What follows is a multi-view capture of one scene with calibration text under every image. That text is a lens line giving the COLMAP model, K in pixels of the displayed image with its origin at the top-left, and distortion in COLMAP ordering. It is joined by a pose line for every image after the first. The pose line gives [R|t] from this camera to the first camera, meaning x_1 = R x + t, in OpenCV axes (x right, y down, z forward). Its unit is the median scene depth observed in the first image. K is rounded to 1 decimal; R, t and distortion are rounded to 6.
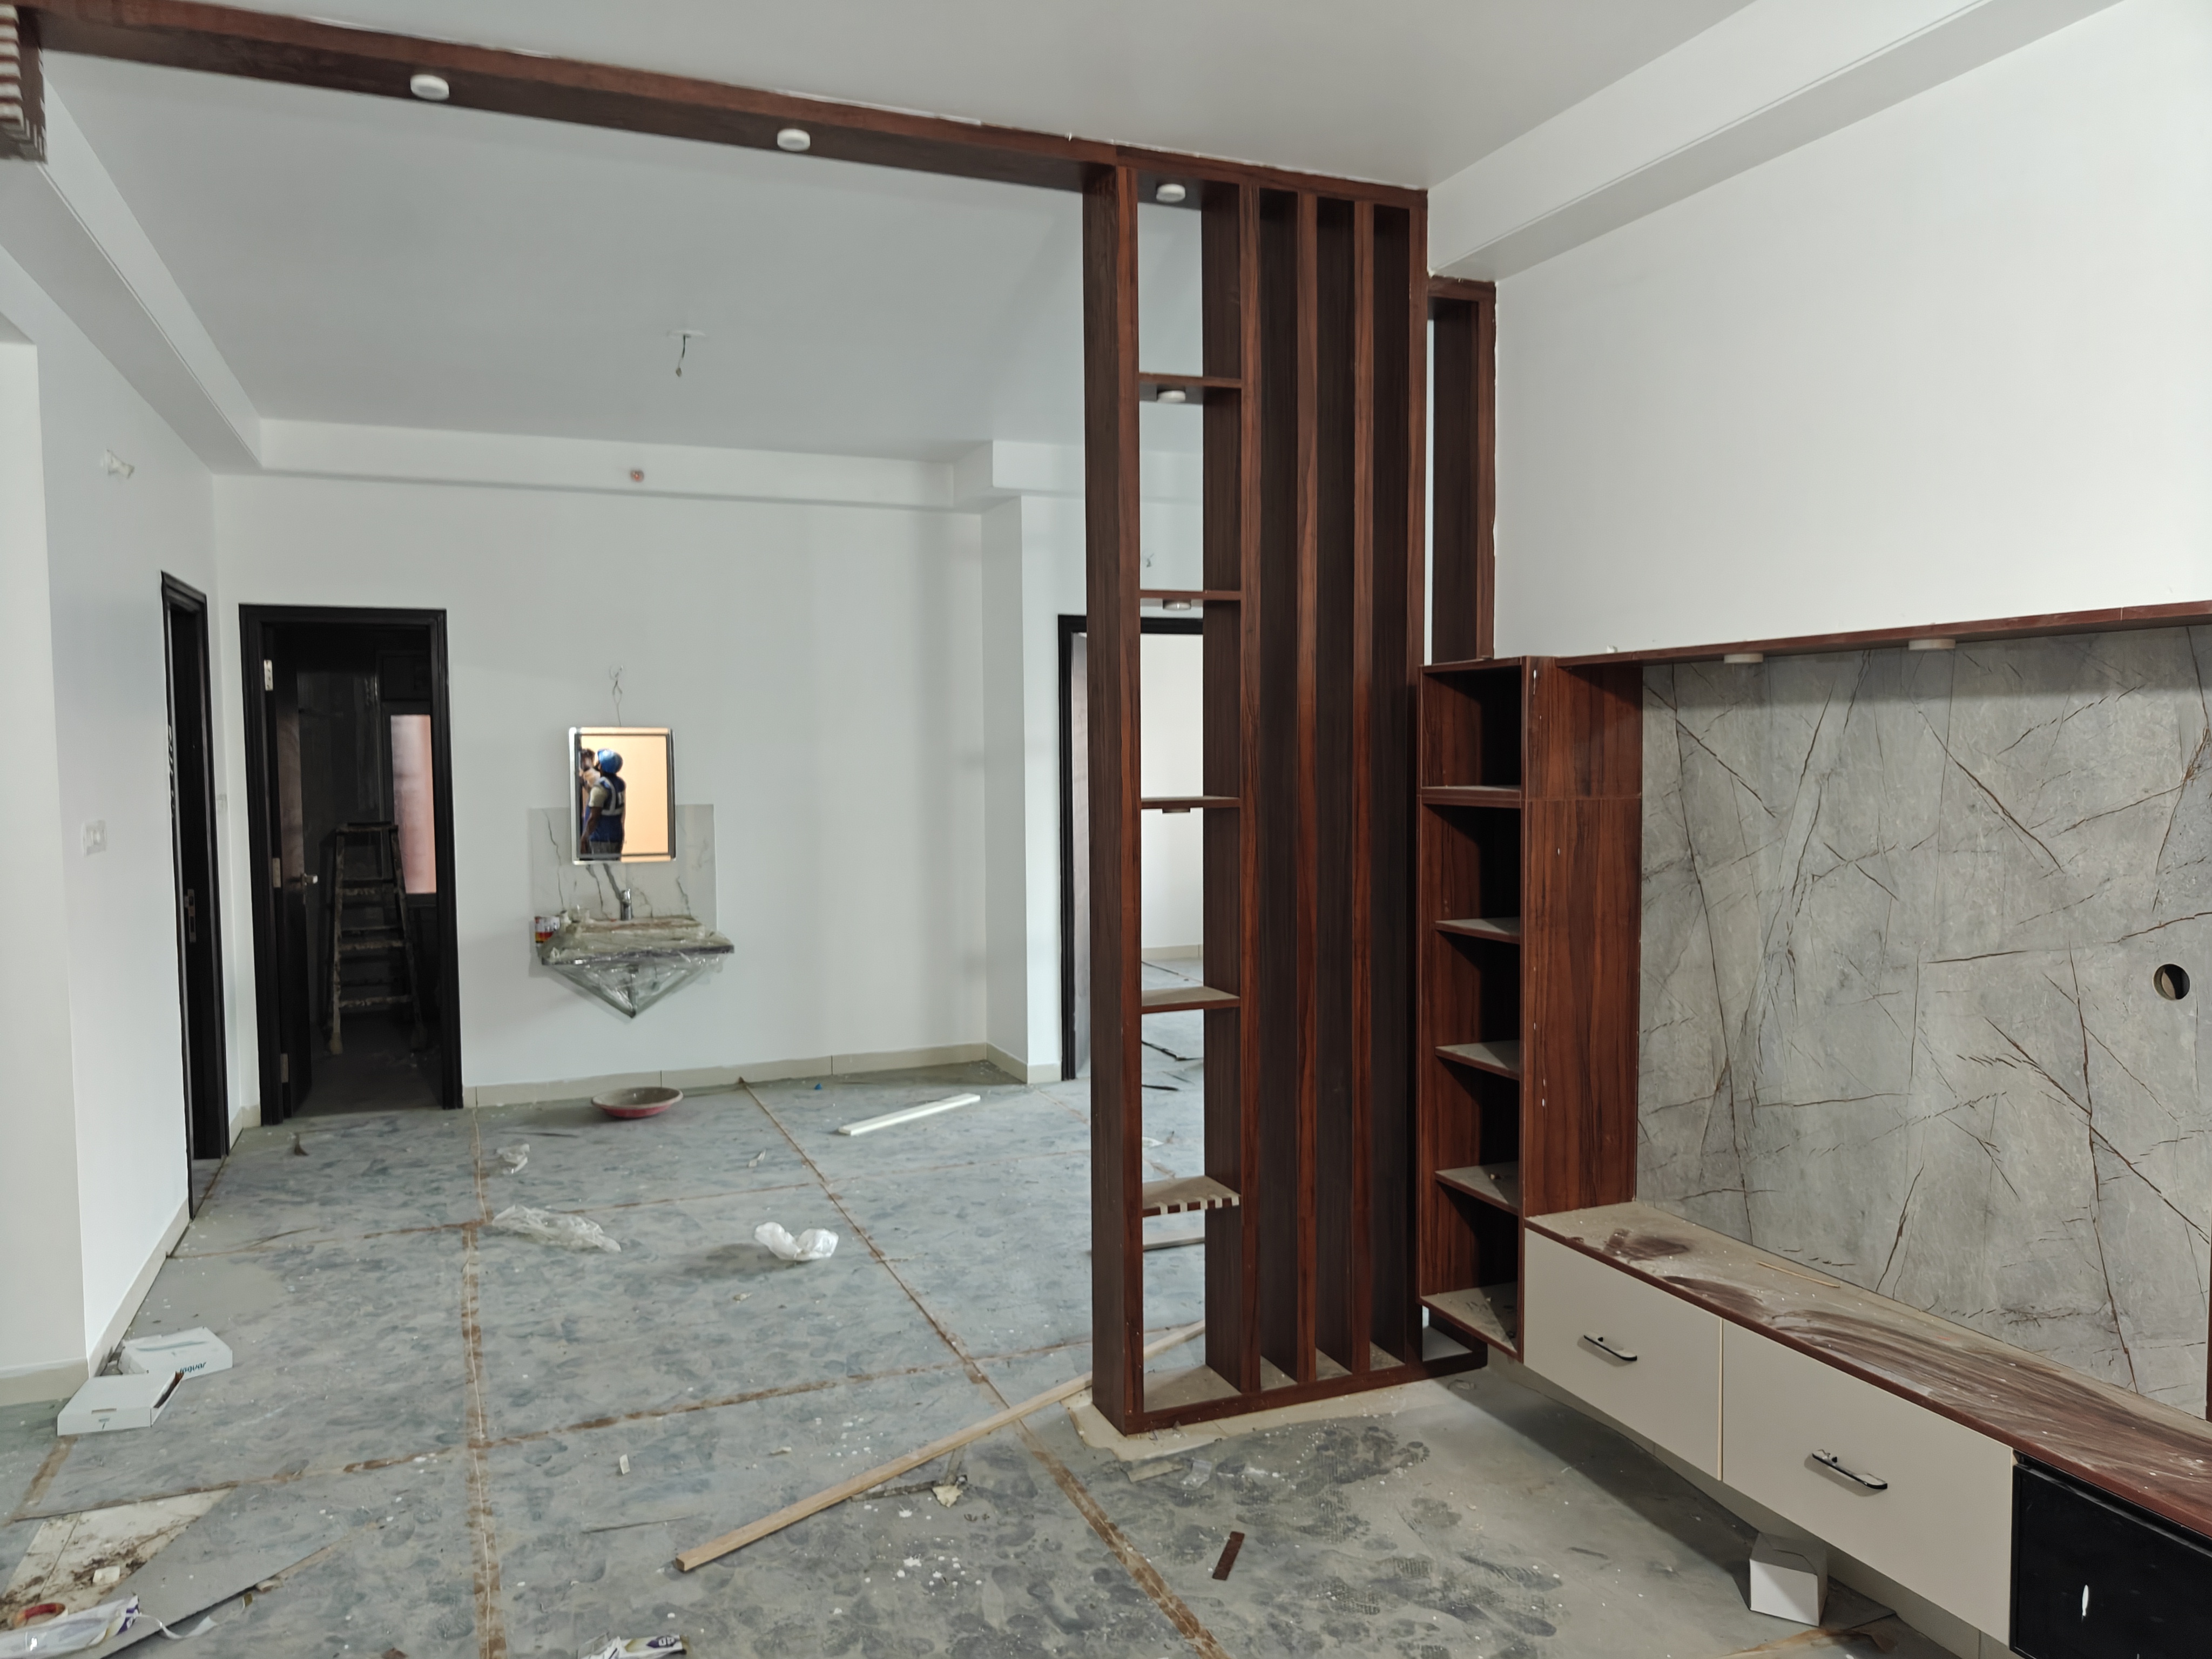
lens RADIAL K [[1541.0, 0, 1103.9], [0, 1541.0, 832.2], [0, 0, 1]] dist [0.018559, -0.023313]
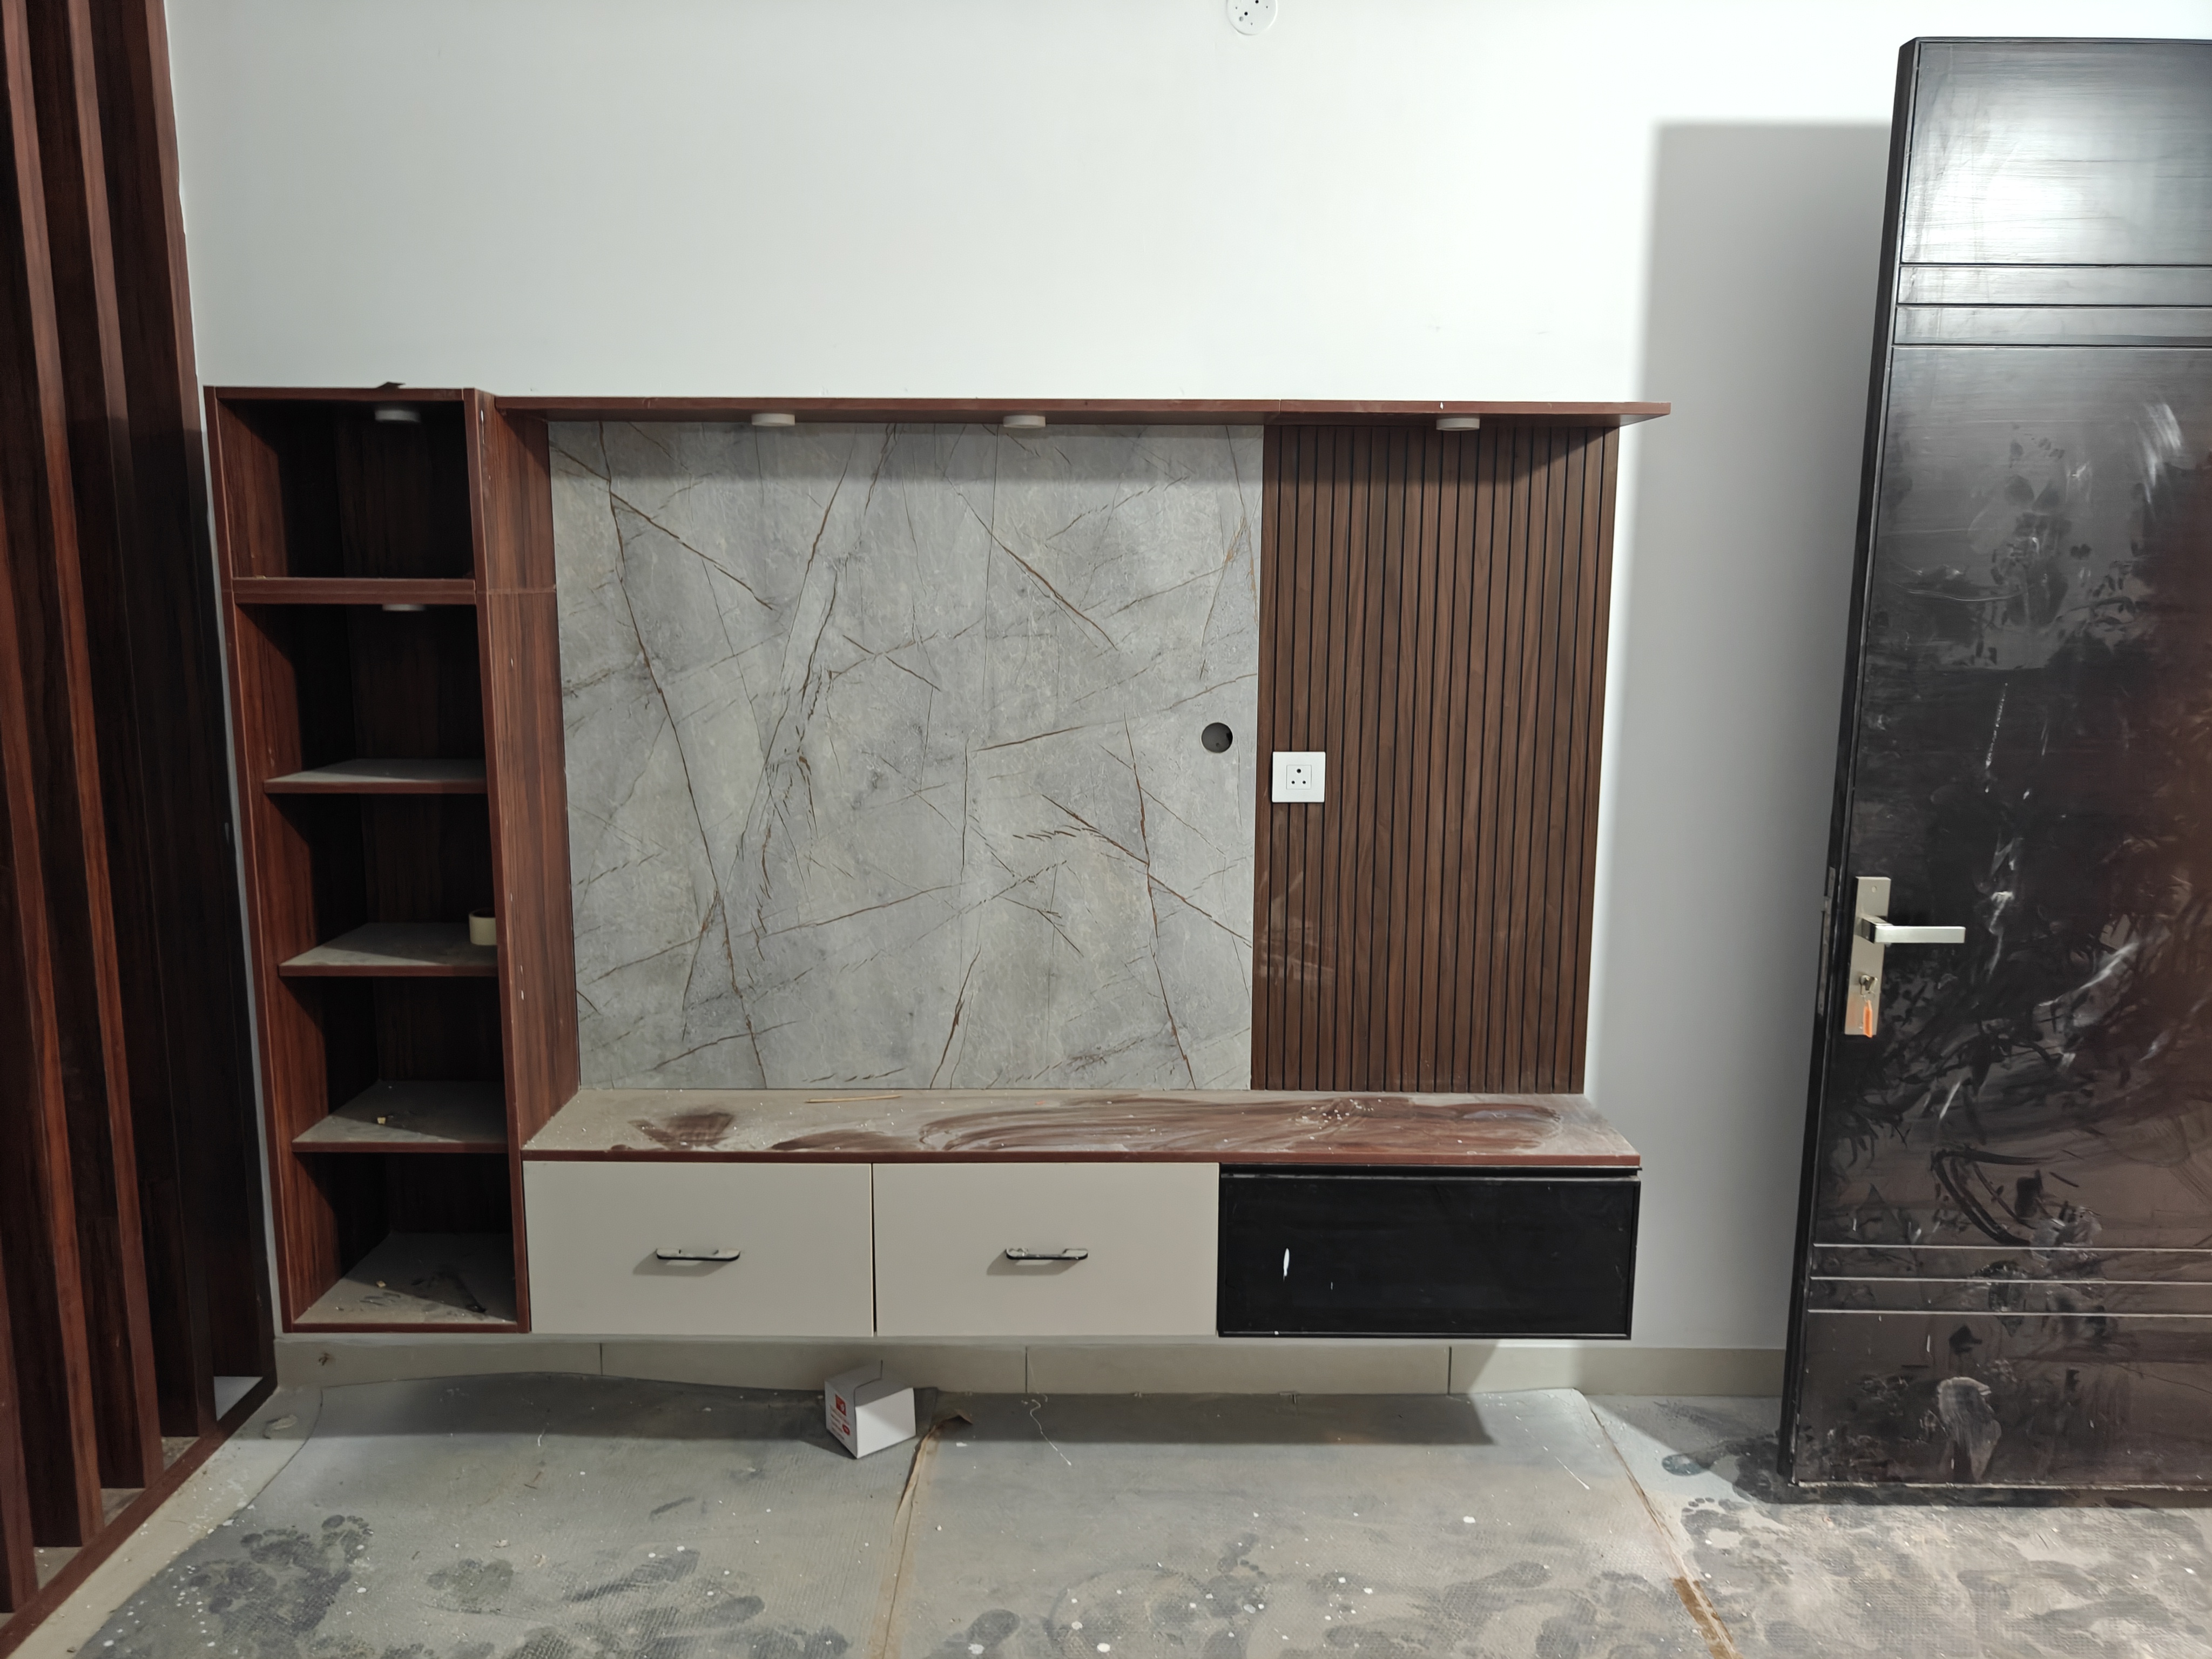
lens RADIAL K [[1541.0, 0, 1110.5], [0, 1541.0, 828.5], [0, 0, 1]] dist [0.018559, -0.023313]
pose [[0.371408, -0.138901, 0.918021, -0.333796], [0.041849, 0.990246, 0.132899, 0.005376], [-0.927526, -0.010942, 0.373598, 0.508626]]
